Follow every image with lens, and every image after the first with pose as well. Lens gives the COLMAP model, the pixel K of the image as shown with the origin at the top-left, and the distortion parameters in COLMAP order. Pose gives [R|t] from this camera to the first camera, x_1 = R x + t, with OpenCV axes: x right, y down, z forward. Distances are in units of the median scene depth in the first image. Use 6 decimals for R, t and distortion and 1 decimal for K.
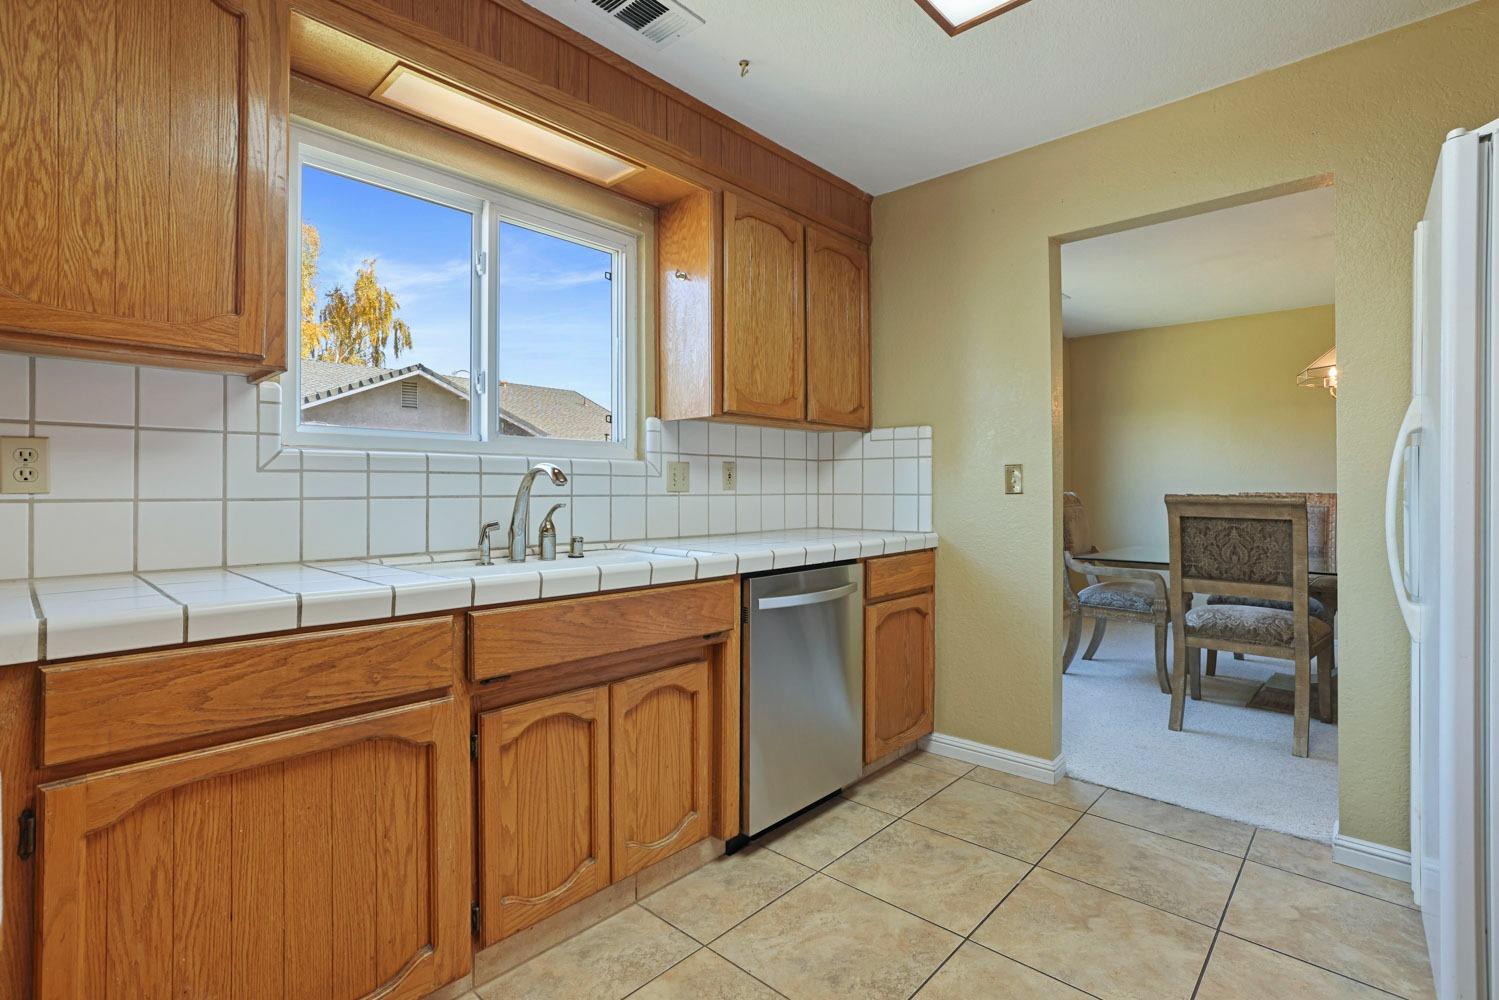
lens RADIAL K [[693.4, 0, 748.6], [0, 693.4, 488.4], [0, 0, 1]] dist [-0.002604, -0.000214]
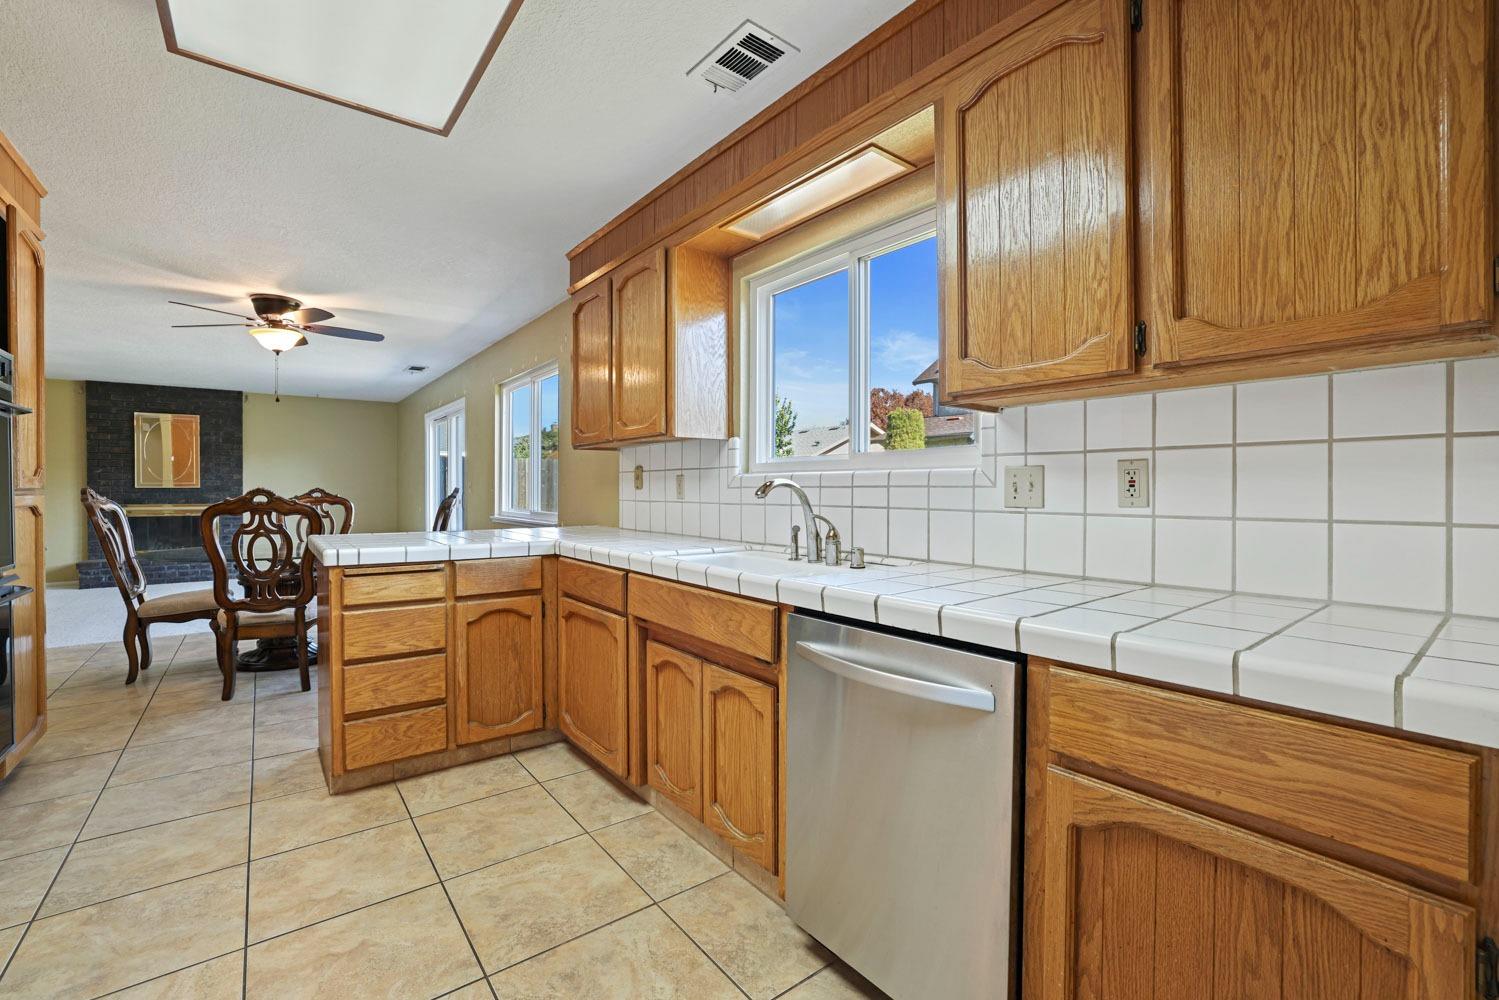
lens RADIAL K [[643.0, 0, 750.4], [0, 643.0, 495.8], [0, 0, 1]] dist [-0.003607, 0.000199]
pose [[-0.150637, 0.011726, -0.988520, 0.615263], [0.001478, 0.999931, 0.011636, -0.015502], [0.988588, 0.000292, -0.150644, 0.848261]]
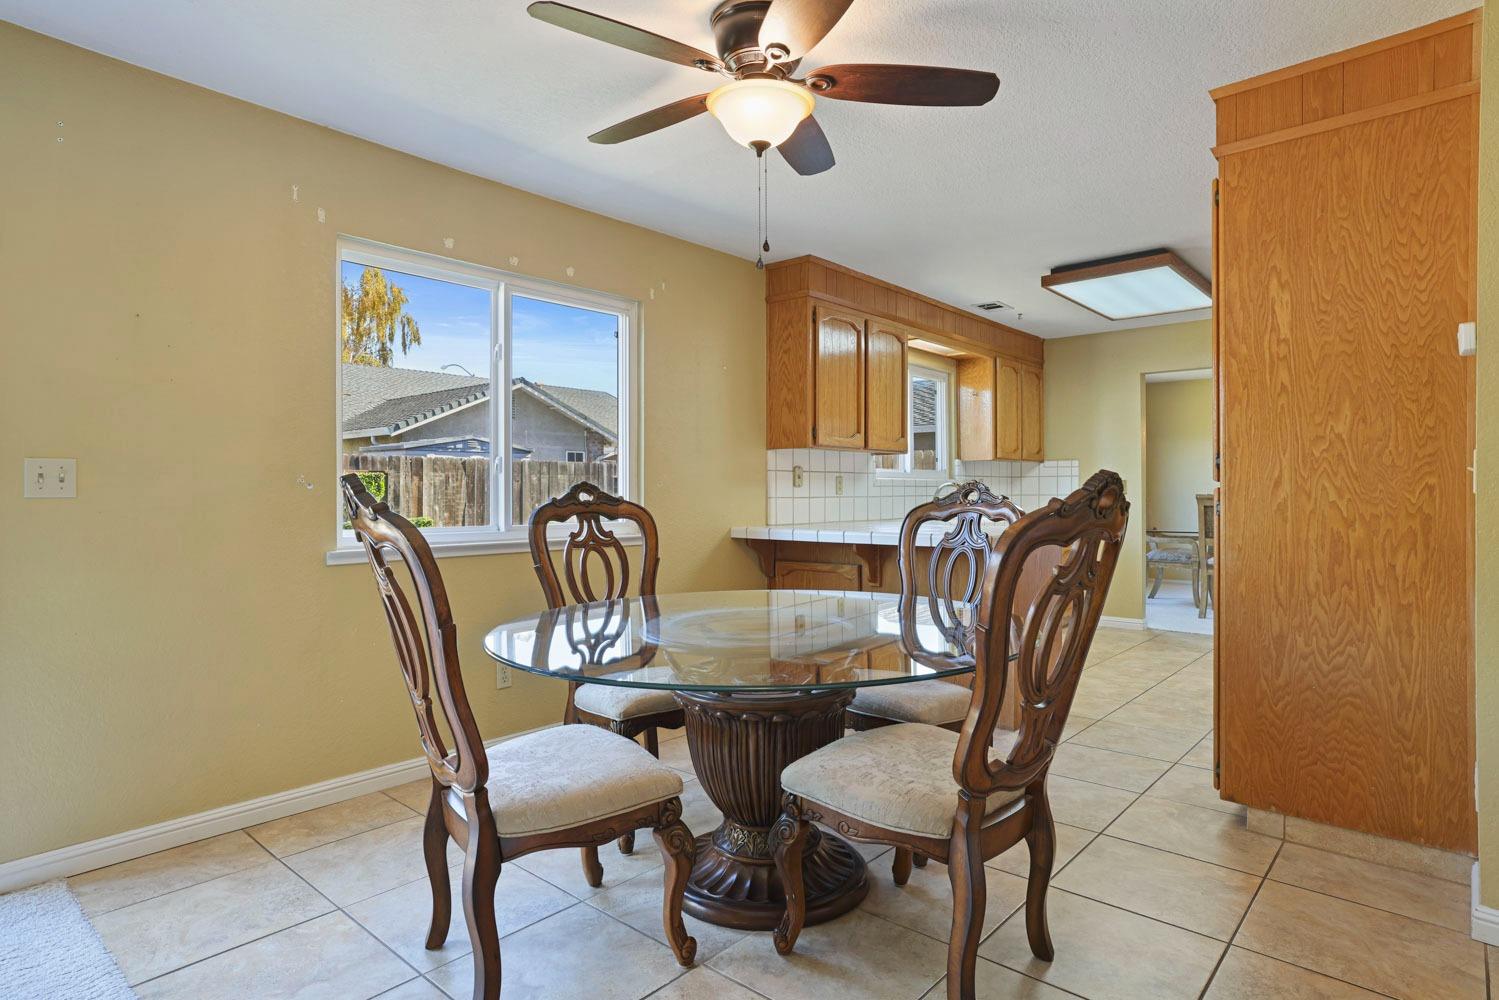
lens RADIAL K [[822.2, 0, 749.0], [0, 822.2, 495.9], [0, 0, 1]] dist [0.001201, 0.000088]
pose [[0.999628, -0.005482, 0.026717, -0.723442], [0.005347, 0.999973, 0.005100, -0.005870], [-0.026745, -0.004955, 0.999630, -1.290595]]
